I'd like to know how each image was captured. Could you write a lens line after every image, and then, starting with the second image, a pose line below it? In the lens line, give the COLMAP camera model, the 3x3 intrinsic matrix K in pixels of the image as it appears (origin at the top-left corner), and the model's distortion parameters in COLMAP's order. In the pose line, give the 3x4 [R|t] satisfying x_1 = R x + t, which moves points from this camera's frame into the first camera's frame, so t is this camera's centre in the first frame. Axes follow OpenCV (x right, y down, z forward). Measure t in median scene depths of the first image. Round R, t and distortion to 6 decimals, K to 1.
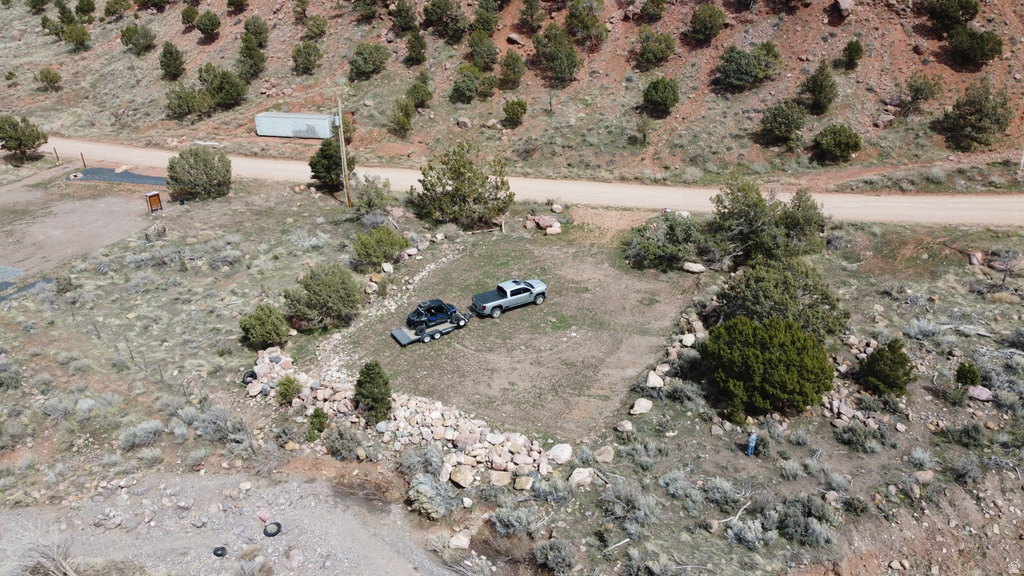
lens RADIAL K [[776.4, 0, 508.3], [0, 776.4, 285.1], [0, 0, 1]] dist [0.000273, -0.008842]
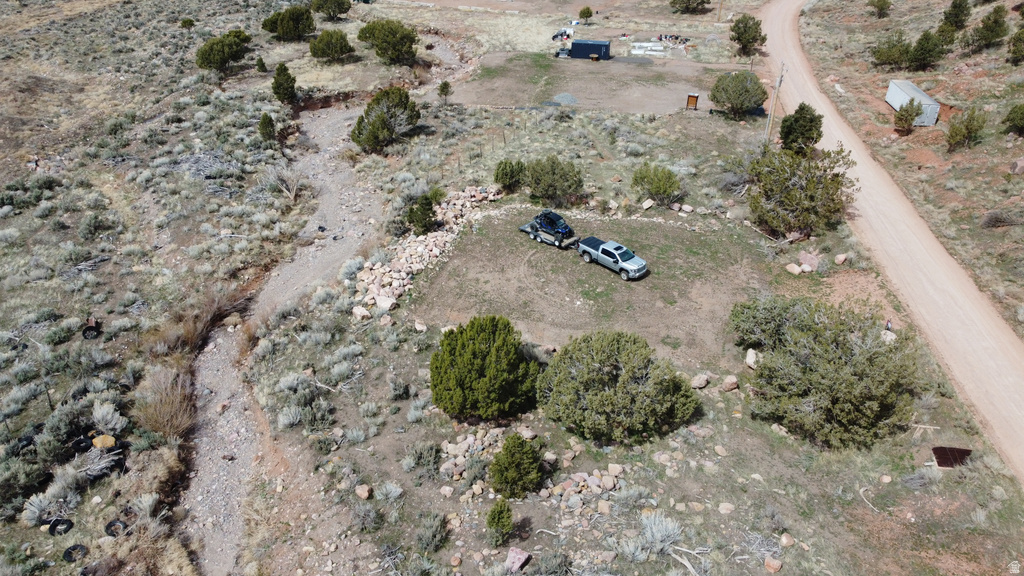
lens RADIAL K [[776.4, 0, 506.8], [0, 776.4, 282.6], [0, 0, 1]] dist [0.000273, -0.008842]
pose [[0.220408, 0.522088, -0.823920, 0.838373], [-0.453185, 0.802800, 0.387473, -0.294041], [0.863738, 0.287986, 0.413546, 0.444588]]
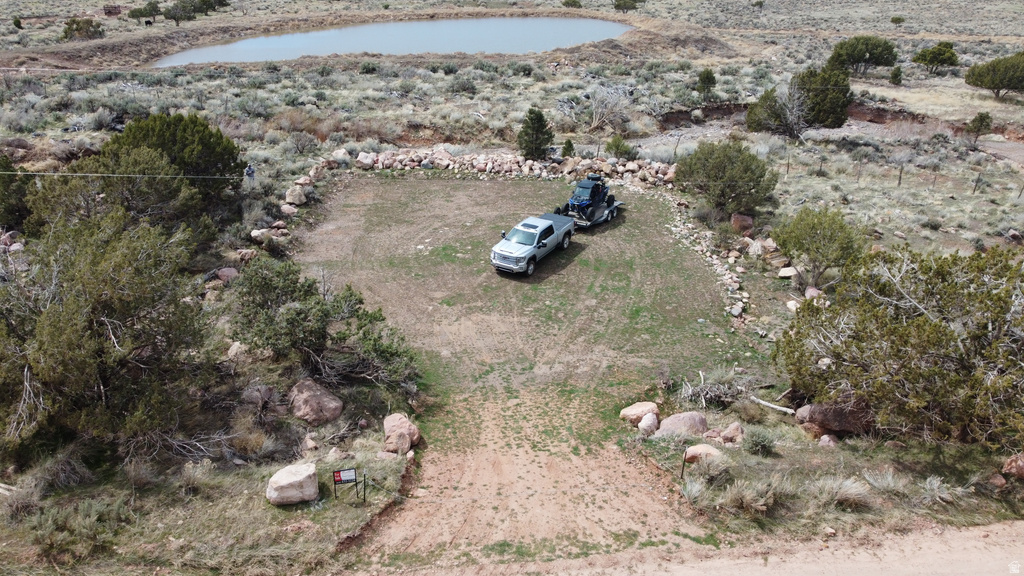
lens RADIAL K [[776.4, 0, 507.1], [0, 776.4, 283.7], [0, 0, 1]] dist [0.000273, -0.008842]
pose [[-0.877500, 0.209709, -0.431295, 0.311320], [-0.215496, 0.630999, 0.745253, -0.443268], [0.428433, 0.746902, -0.508510, 1.328558]]
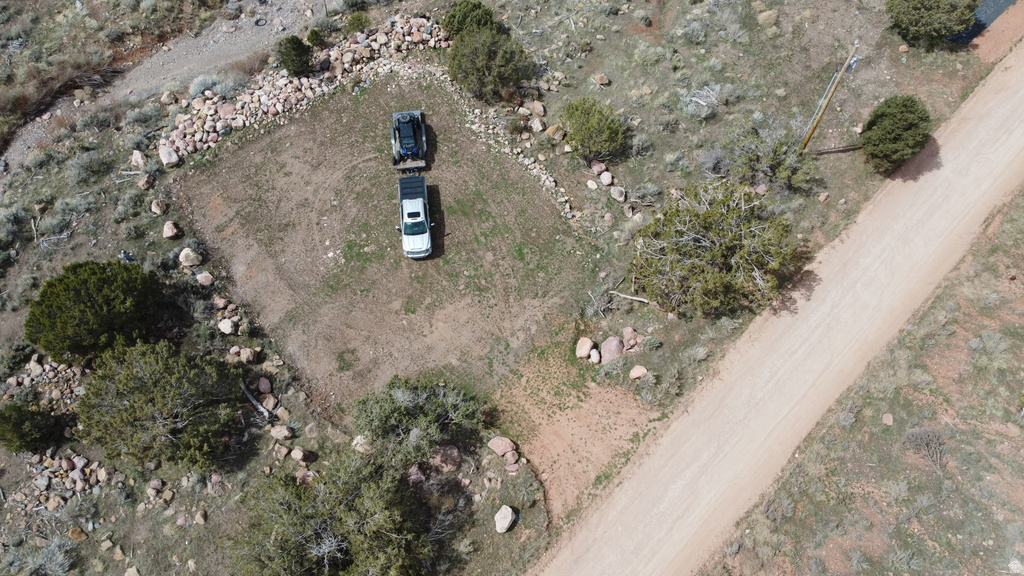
lens RADIAL K [[776.4, 0, 507.4], [0, 776.4, 283.7], [0, 0, 1]] dist [0.000273, -0.008842]
pose [[-0.411671, 0.817228, -0.403318, 0.371940], [-0.406781, 0.231247, 0.883773, -0.776442], [0.815510, 0.527885, 0.237235, 0.899491]]
